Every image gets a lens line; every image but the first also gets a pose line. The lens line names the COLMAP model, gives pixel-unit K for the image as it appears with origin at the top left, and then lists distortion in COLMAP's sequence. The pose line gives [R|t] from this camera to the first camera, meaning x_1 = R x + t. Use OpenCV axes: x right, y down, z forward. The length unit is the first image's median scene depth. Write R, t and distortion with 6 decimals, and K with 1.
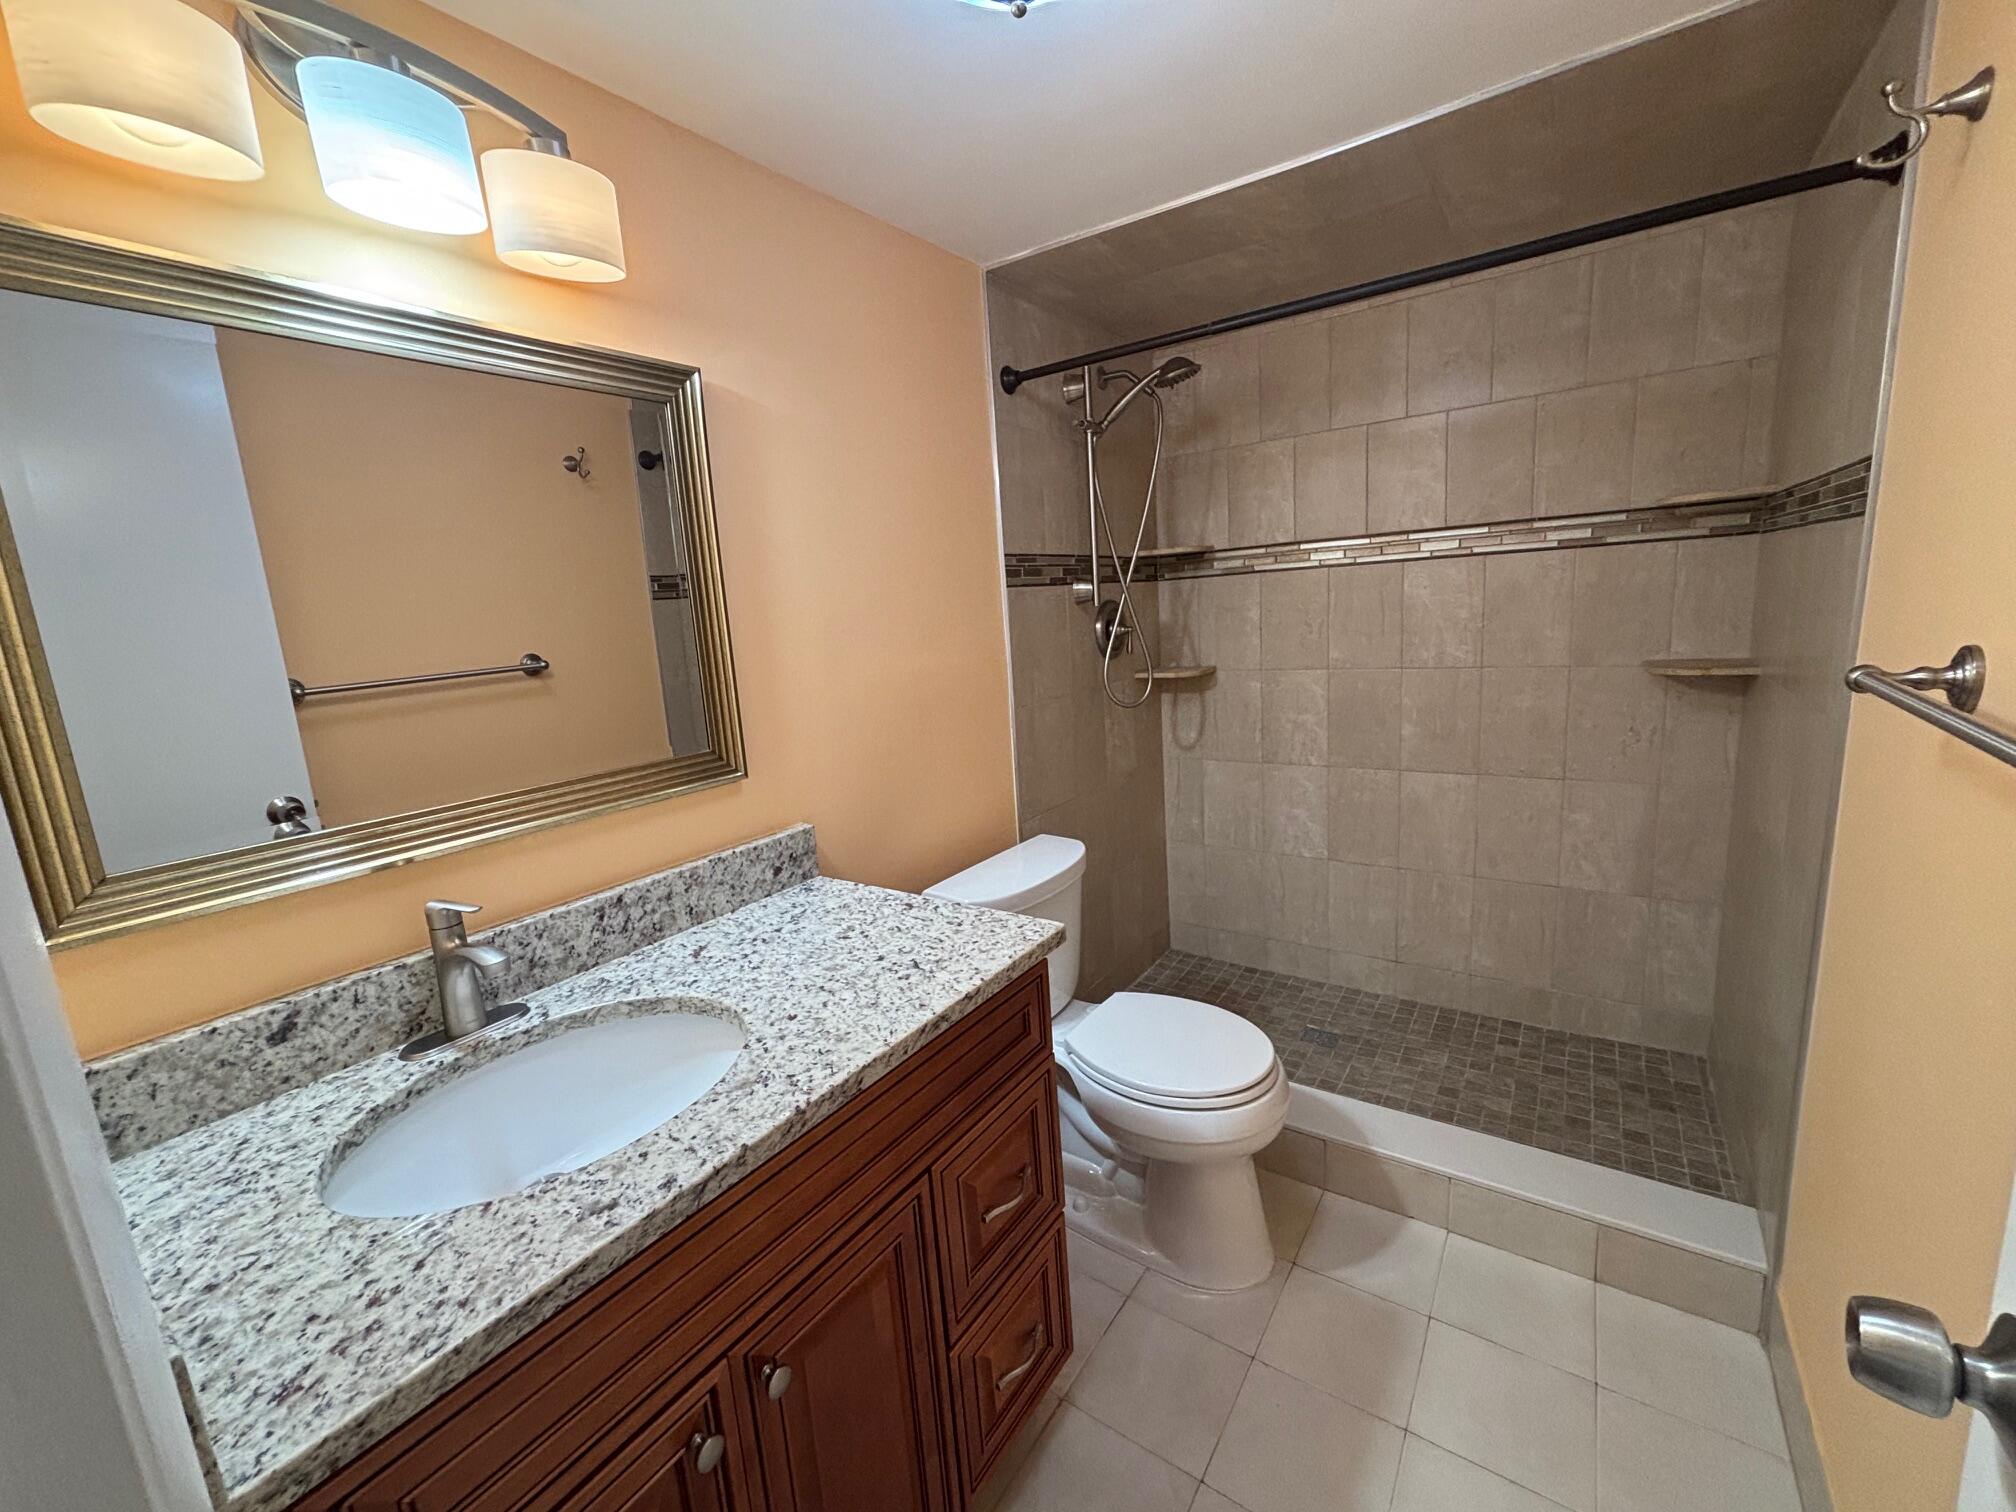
lens RADIAL K [[824.2, 0, 997.8], [0, 824.2, 761.4], [0, 0, 1]] dist [0.000421, 0.000252]
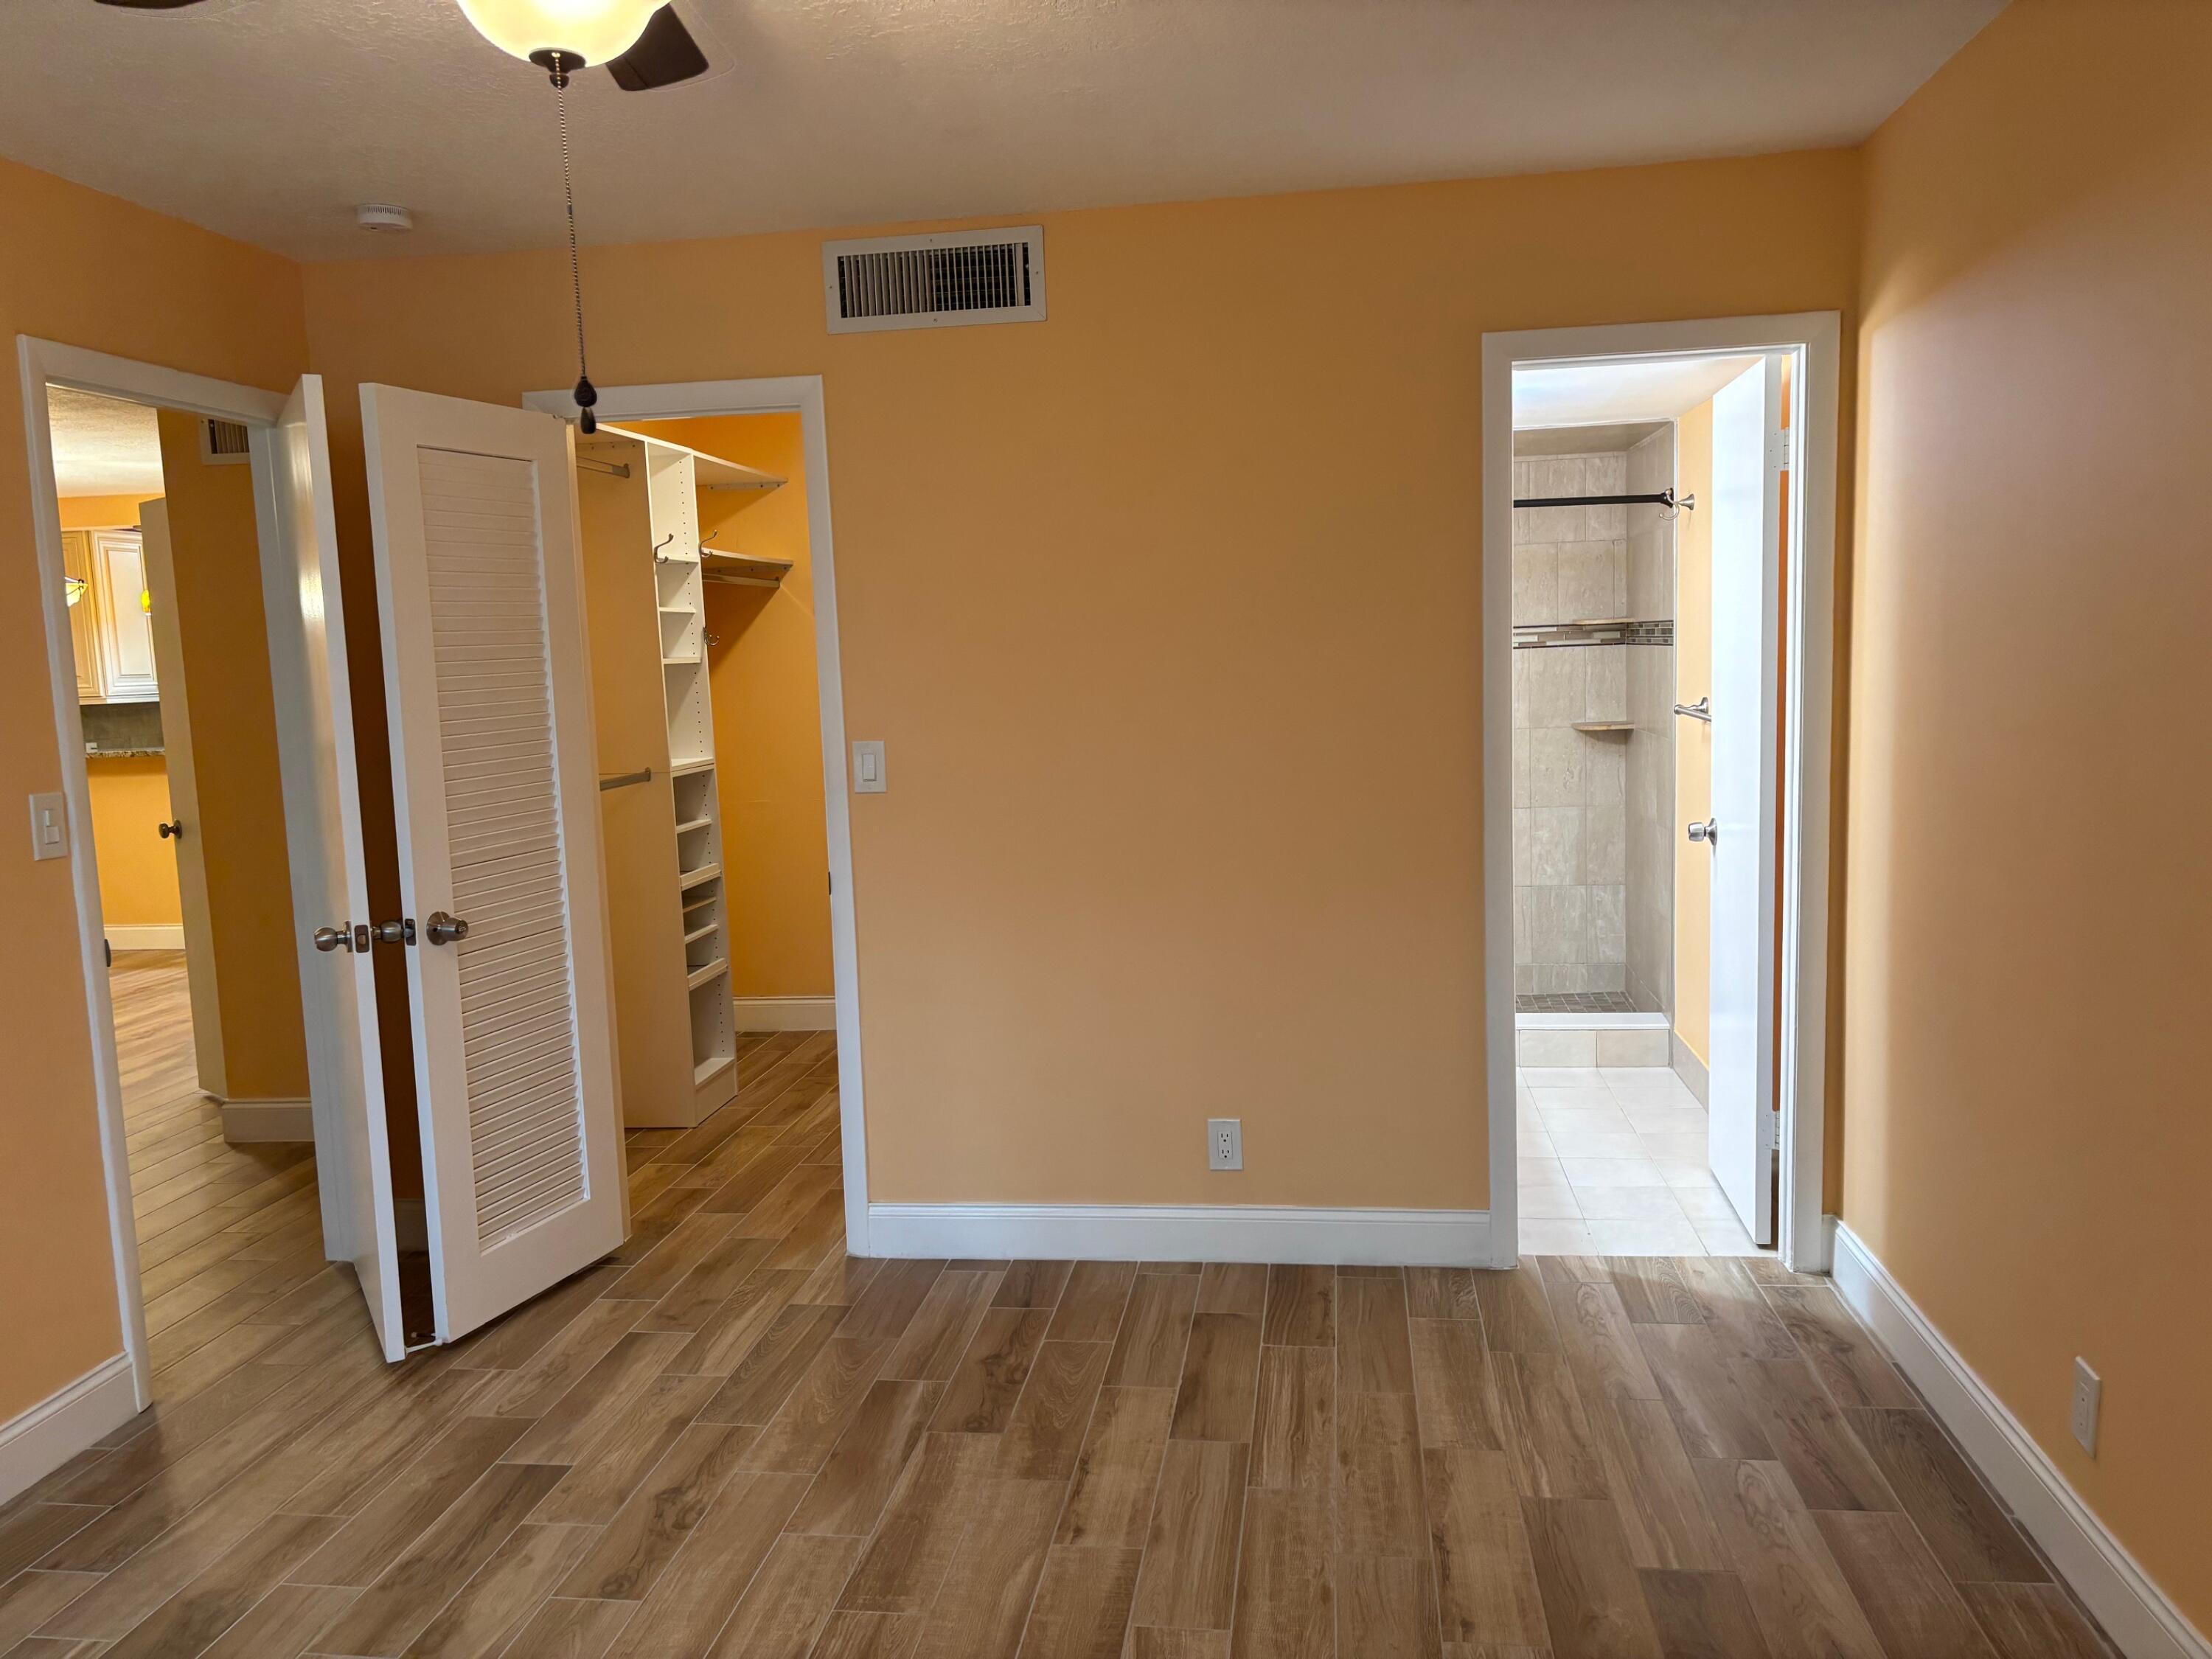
lens RADIAL K [[1680.0, 0, 1097.5], [0, 1680.0, 846.3], [0, 0, 1]] dist [0.091302, -0.104522]
pose [[0.891634, -0.017244, 0.452428, -1.433684], [0.060476, 0.994856, -0.081267, 0.308793], [-0.448699, 0.099822, 0.888091, -1.374679]]
